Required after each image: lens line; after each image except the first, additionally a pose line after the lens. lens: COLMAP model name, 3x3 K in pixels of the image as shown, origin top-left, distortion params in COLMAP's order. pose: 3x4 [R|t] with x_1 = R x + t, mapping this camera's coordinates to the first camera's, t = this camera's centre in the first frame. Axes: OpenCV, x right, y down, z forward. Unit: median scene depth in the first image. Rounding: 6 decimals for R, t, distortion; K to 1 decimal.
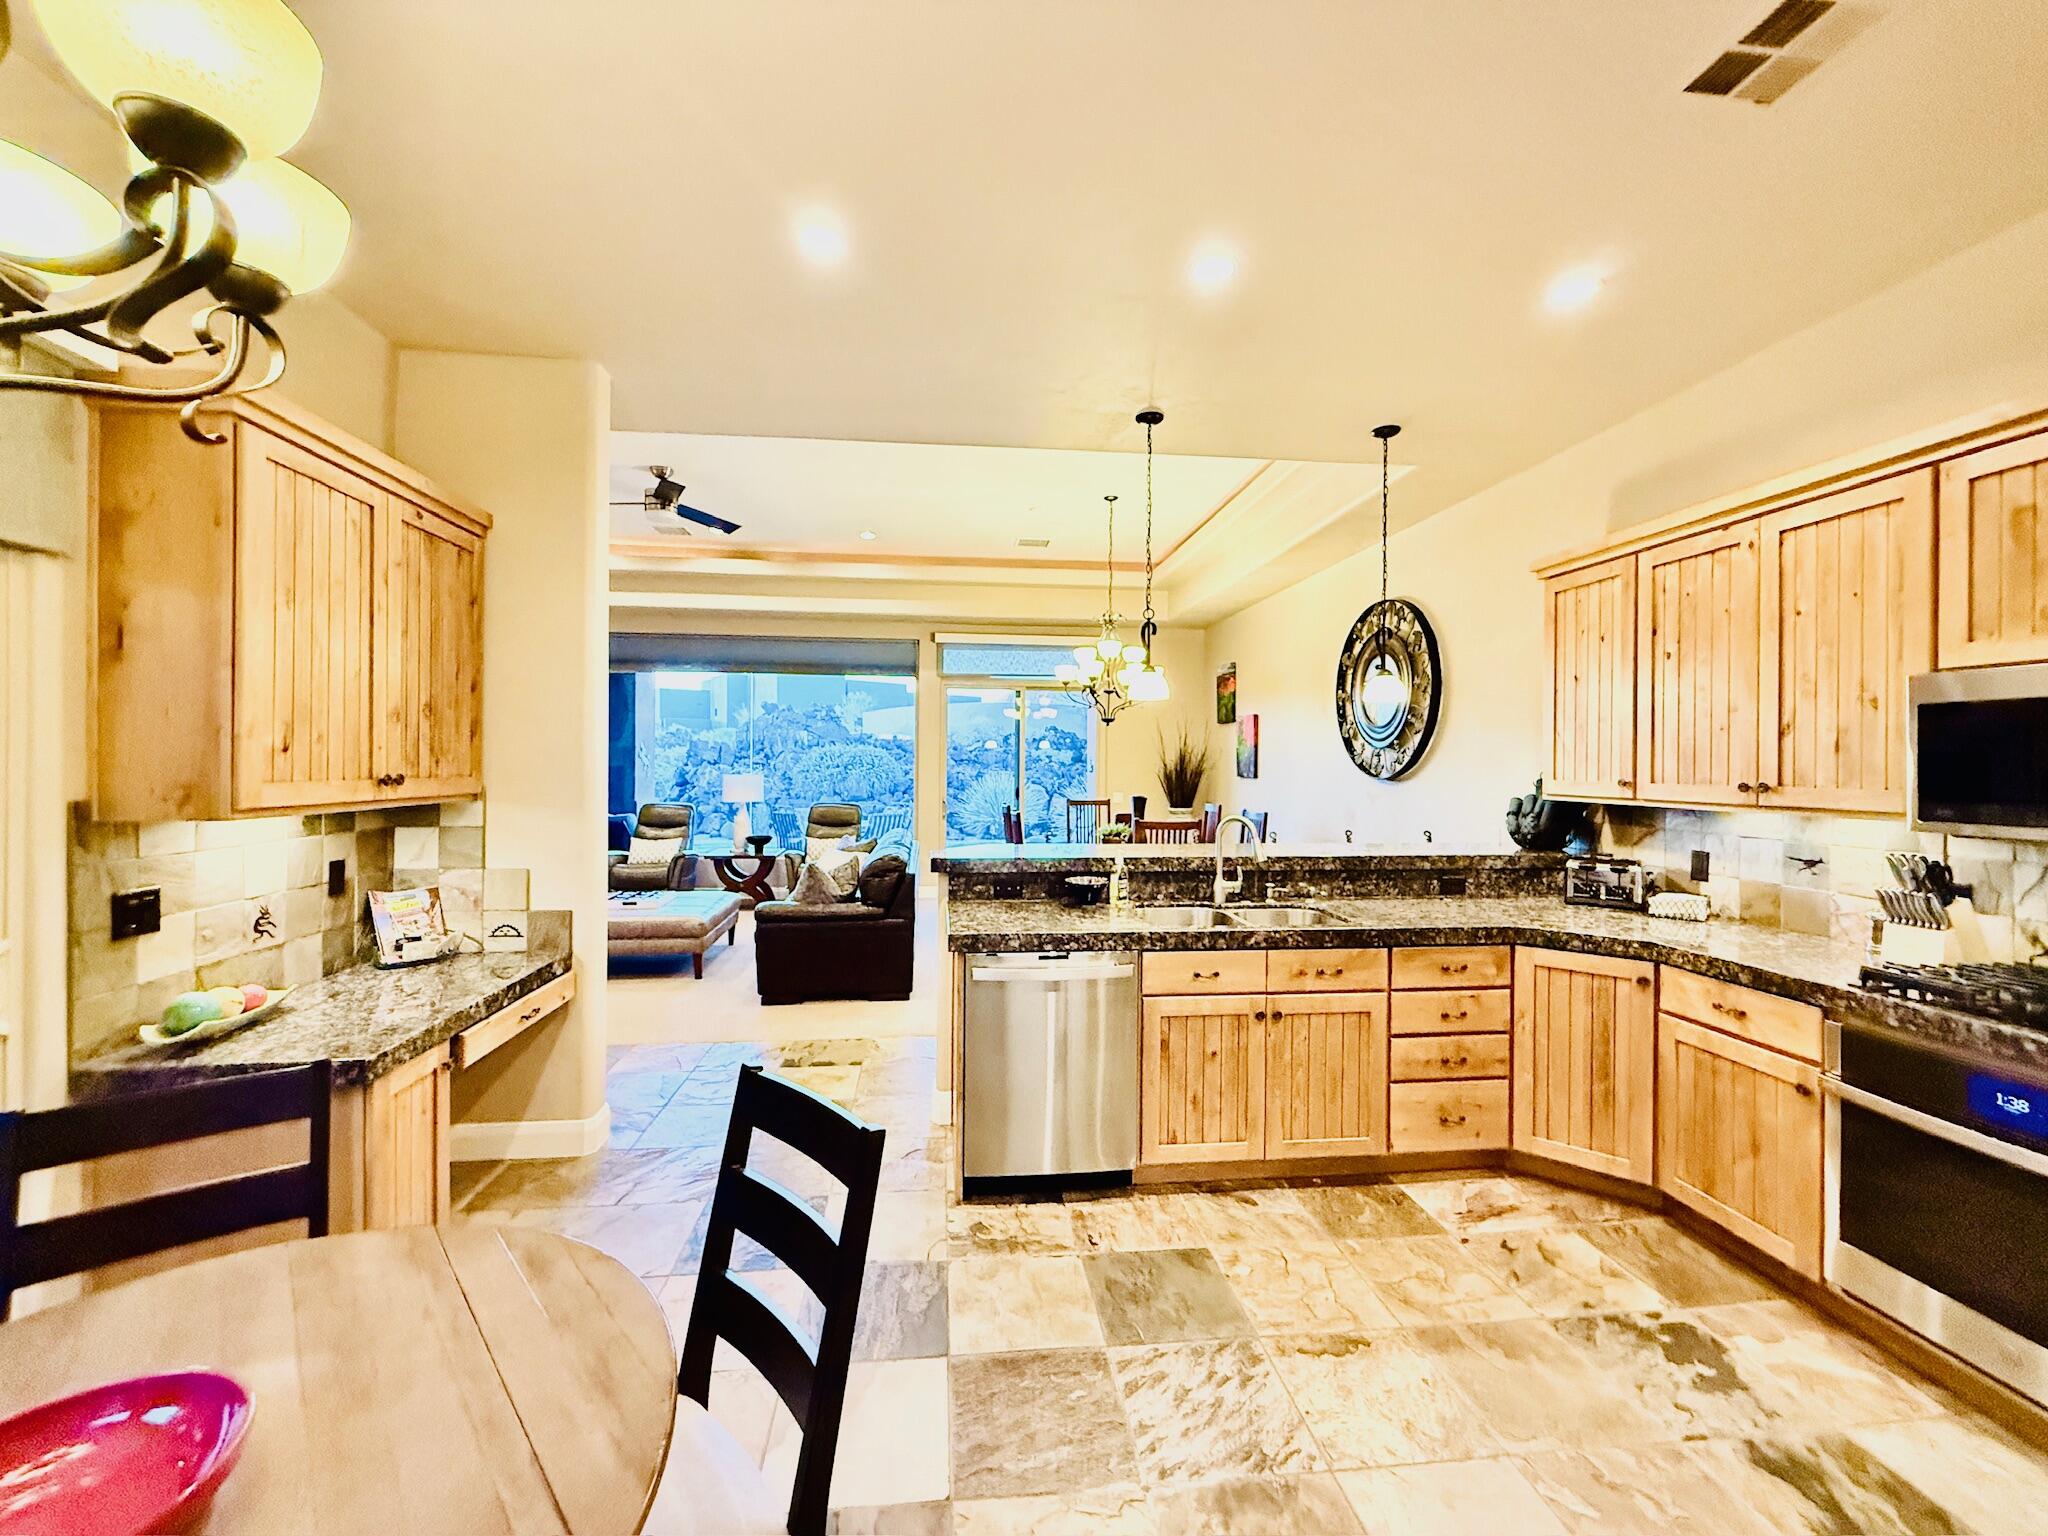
lens RADIAL K [[827.7, 0, 1023.1], [0, 827.7, 766.3], [0, 0, 1]] dist [0.003876, 0.000169]
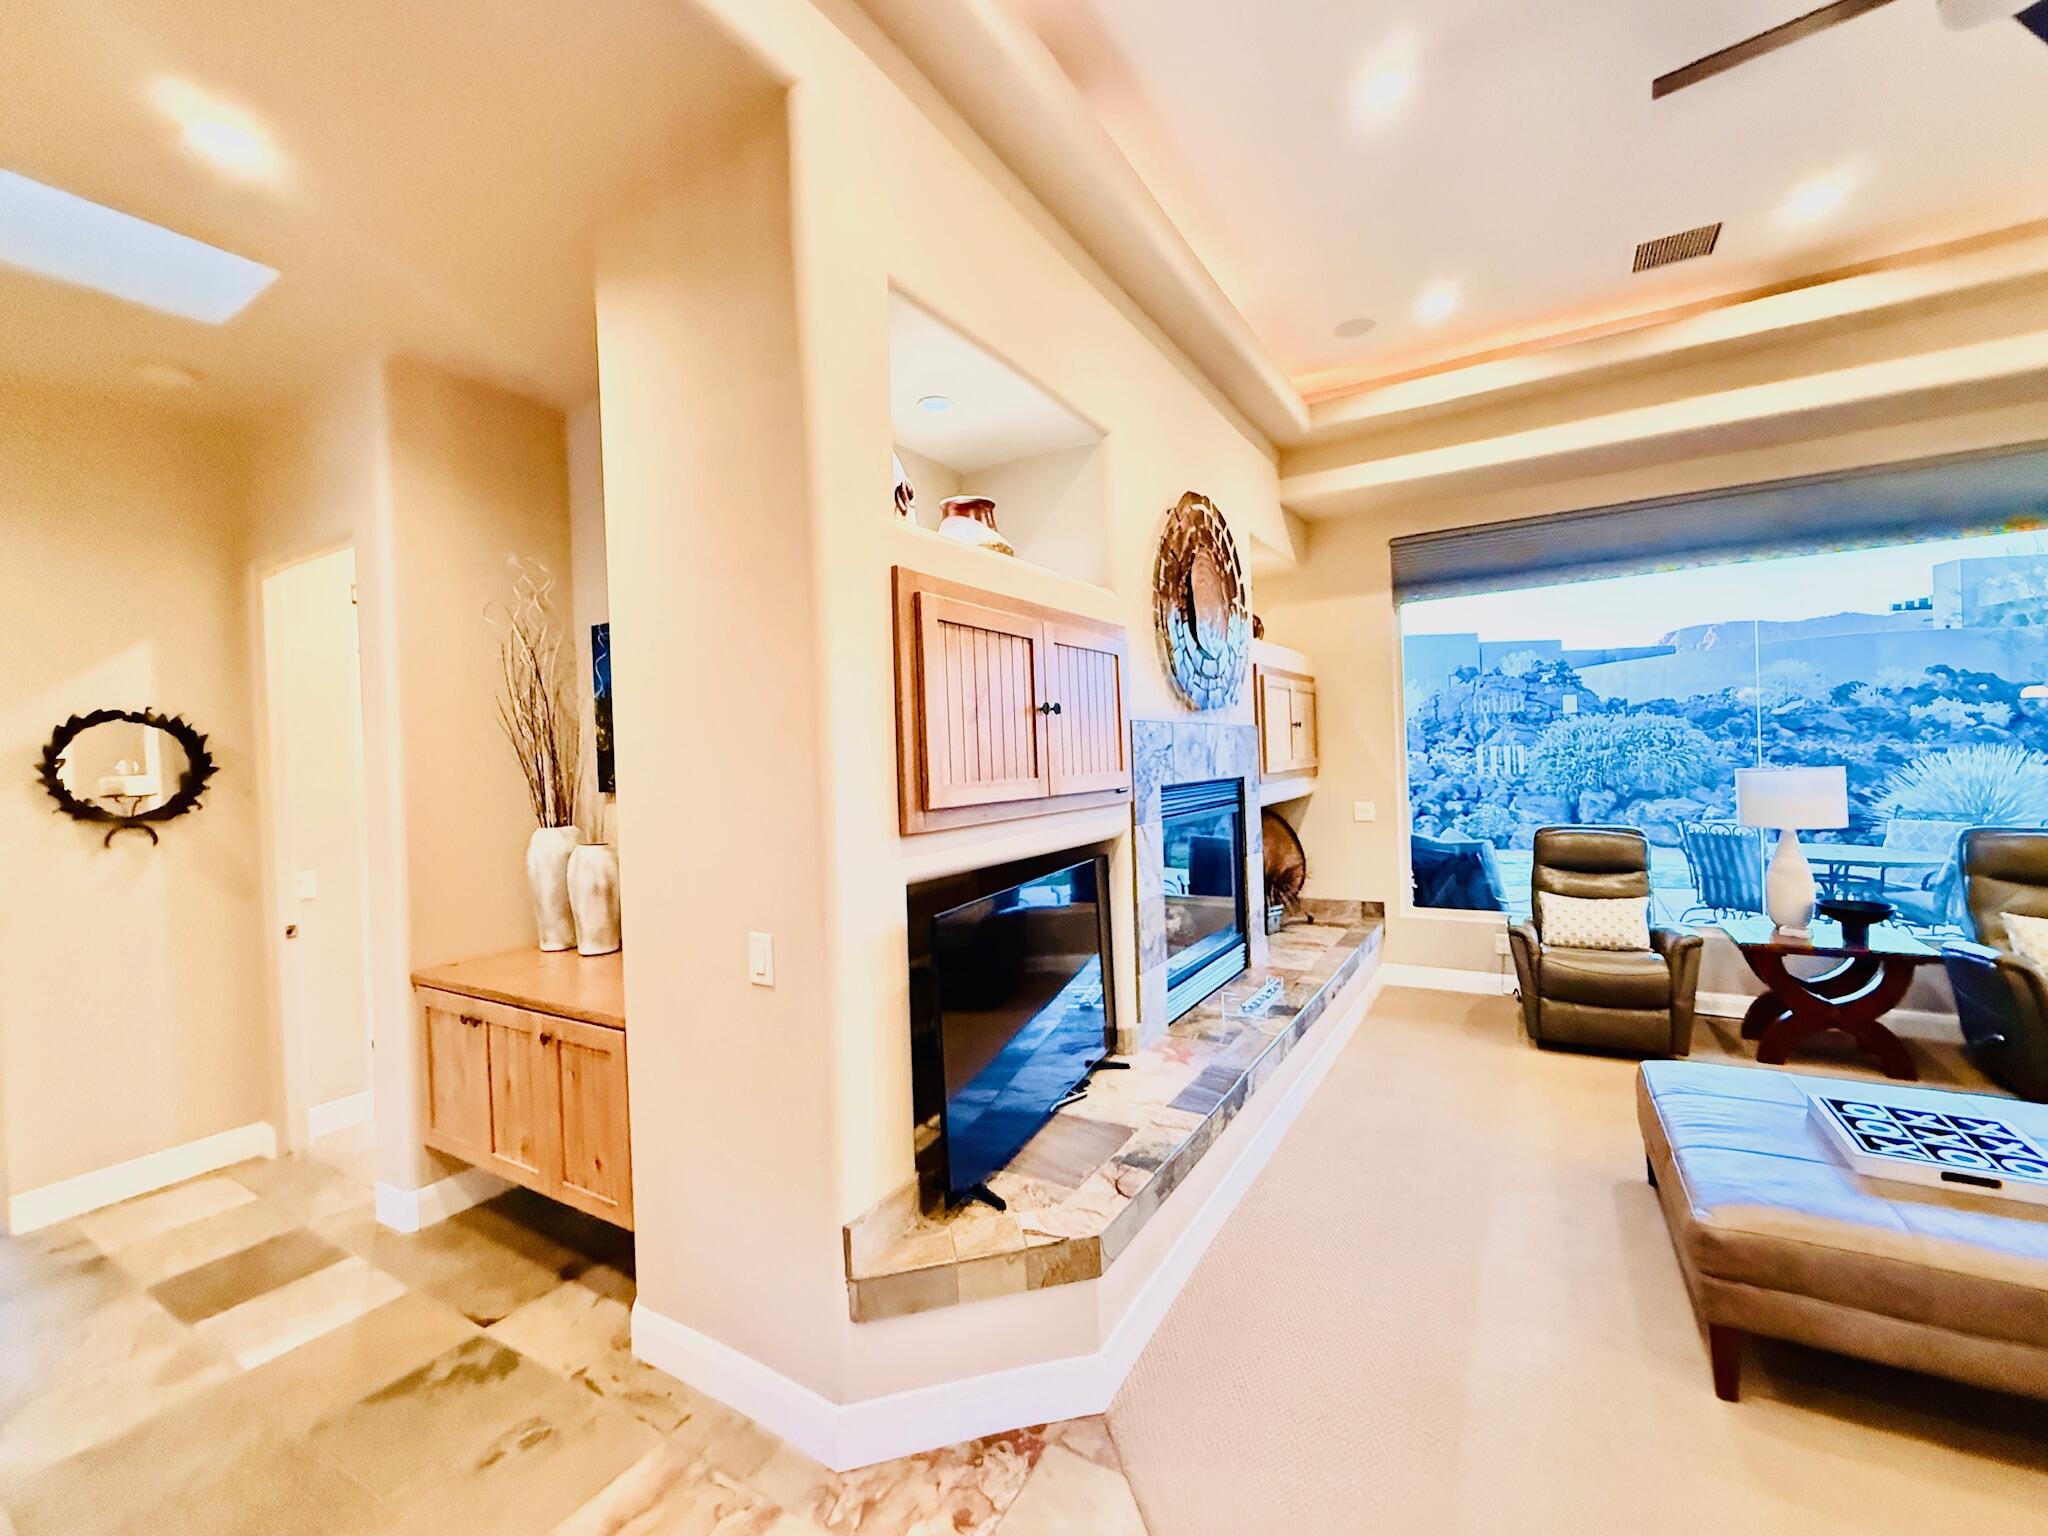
lens RADIAL K [[827.7, 0, 1044.5], [0, 827.7, 777.5], [0, 0, 1]] dist [0.003876, 0.000169]
pose [[0.805297, -0.021262, -0.592490, -1.182382], [0.038664, 0.999113, 0.016697, -0.026484], [0.591609, -0.036353, 0.805405, 1.126497]]
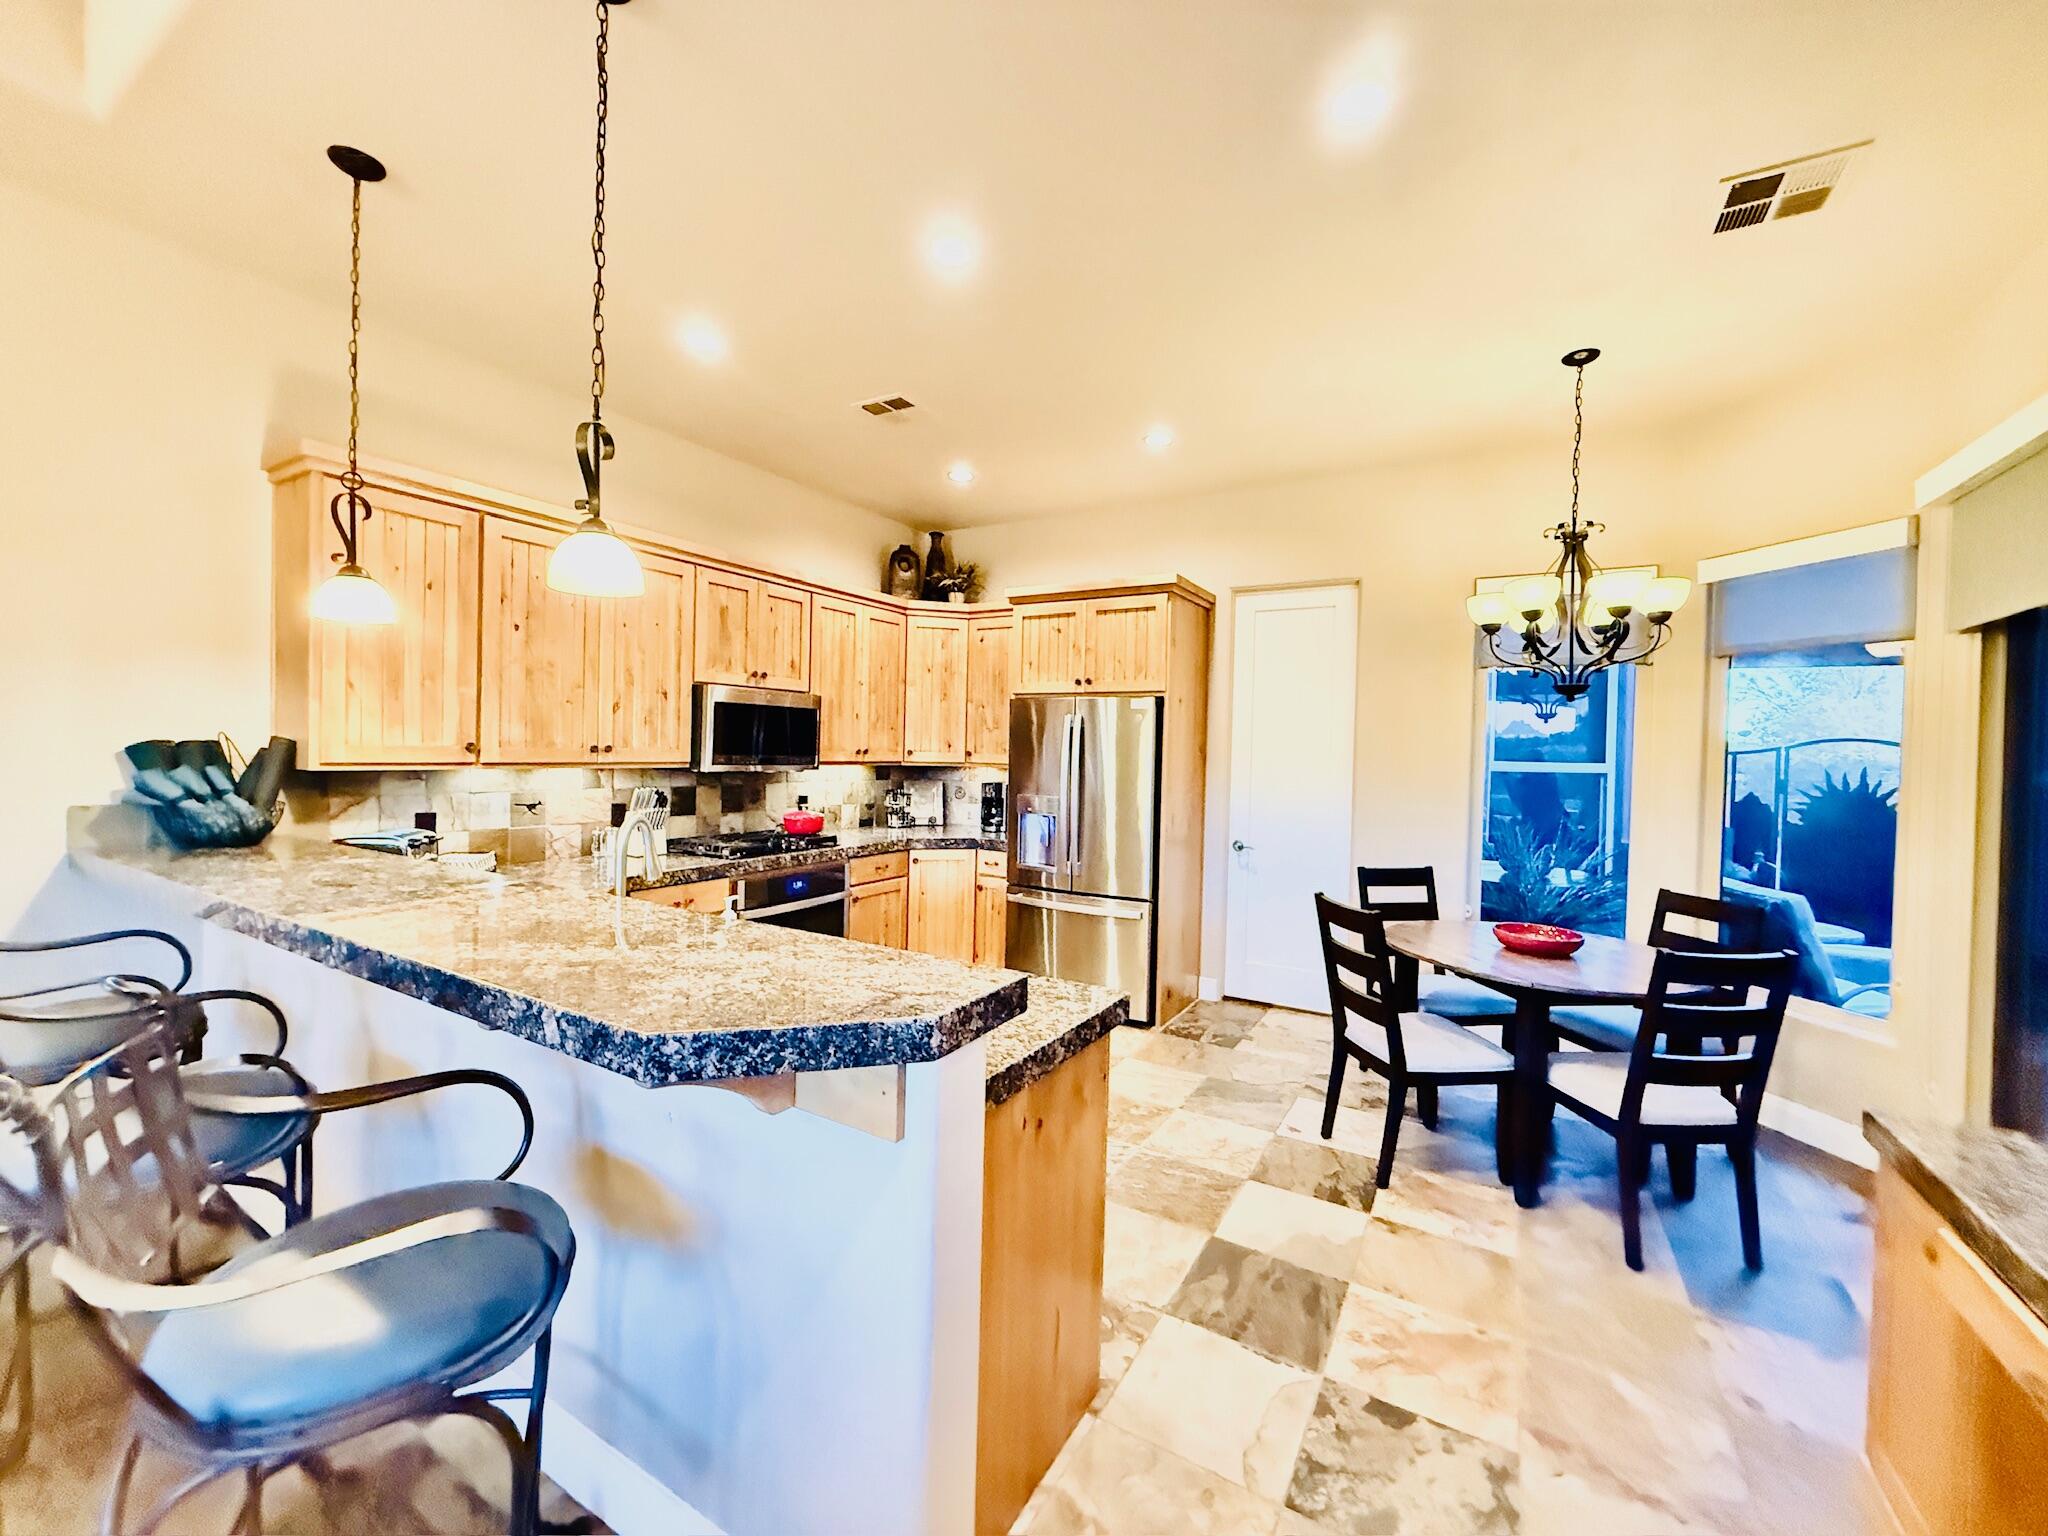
lens RADIAL K [[827.7, 0, 1023.8], [0, 827.7, 760.4], [0, 0, 1]] dist [0.003876, 0.000169]
pose [[-0.802296, -0.033410, 0.595991, -0.426924], [-0.024532, 0.999434, 0.023003, -0.002297], [-0.596422, 0.003834, -0.802662, 1.607487]]
